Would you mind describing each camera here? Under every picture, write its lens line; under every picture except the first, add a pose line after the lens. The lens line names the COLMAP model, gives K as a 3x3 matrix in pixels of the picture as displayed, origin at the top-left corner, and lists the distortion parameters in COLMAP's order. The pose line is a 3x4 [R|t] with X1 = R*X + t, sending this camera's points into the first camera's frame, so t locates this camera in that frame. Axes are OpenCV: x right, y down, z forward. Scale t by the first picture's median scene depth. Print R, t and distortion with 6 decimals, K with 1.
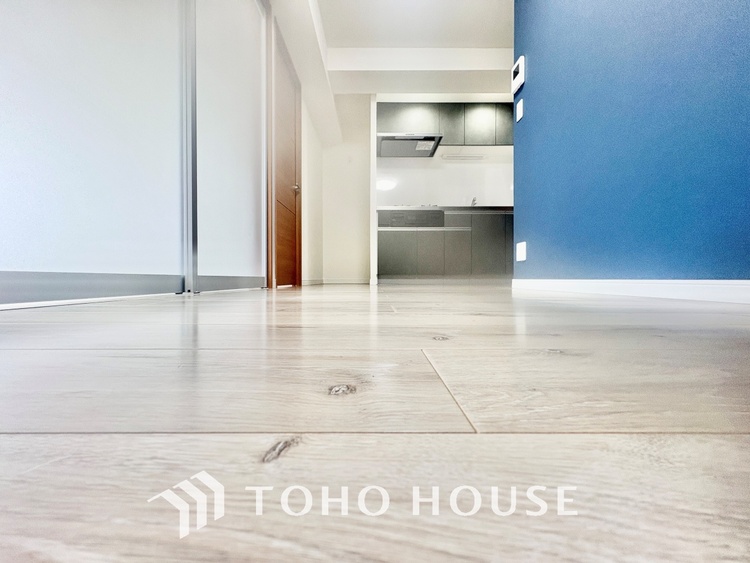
lens RADIAL K [[298.6, 0, 375.6], [0, 298.6, 279.7], [0, 0, 1]] dist [0.001769, -0.000141]
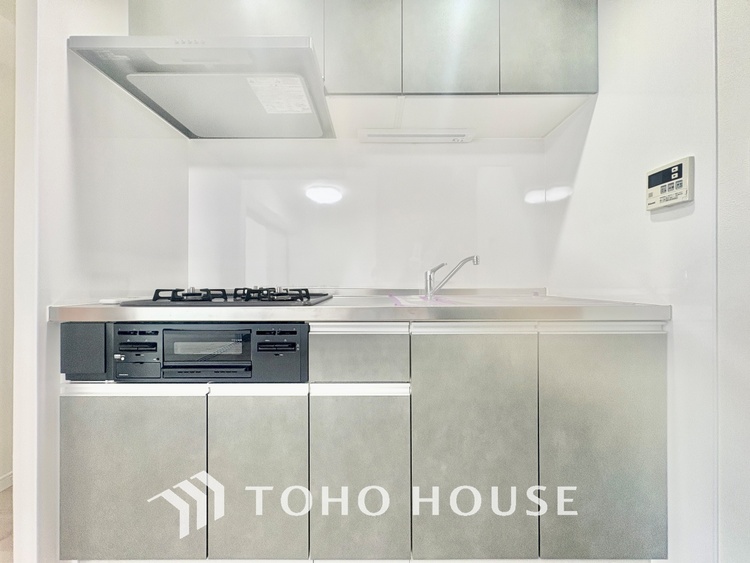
lens RADIAL K [[298.6, 0, 375.7], [0, 298.6, 281.1], [0, 0, 1]] dist [0.001769, -0.000141]
pose [[0.999987, -0.001856, 0.004747, 0.287329], [0.001864, 0.999997, -0.001560, -0.266017], [-0.004745, 0.001569, 0.999988, 0.729396]]
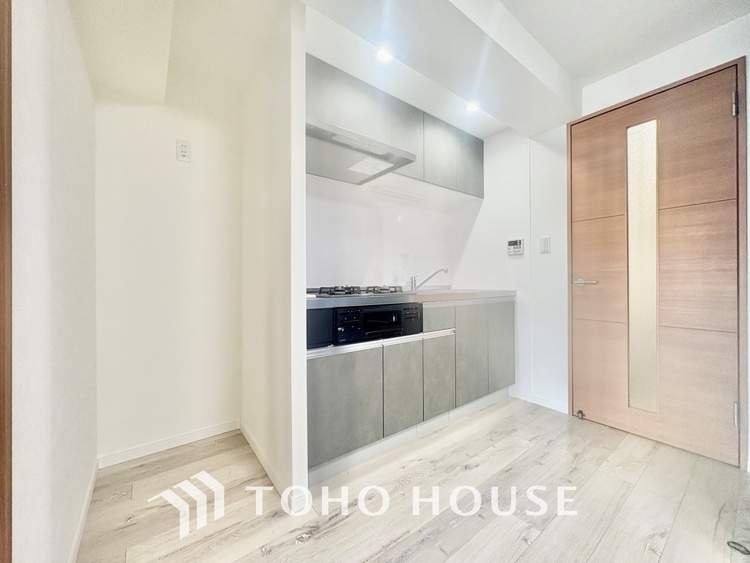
lens RADIAL K [[298.6, 0, 368.4], [0, 298.6, 281.7], [0, 0, 1]] dist [0.001769, -0.000141]
pose [[0.795715, -0.002411, 0.605666, -0.168200], [0.003352, 0.999994, -0.000423, -0.266497], [-0.605662, 0.002367, 0.795719, 0.633498]]
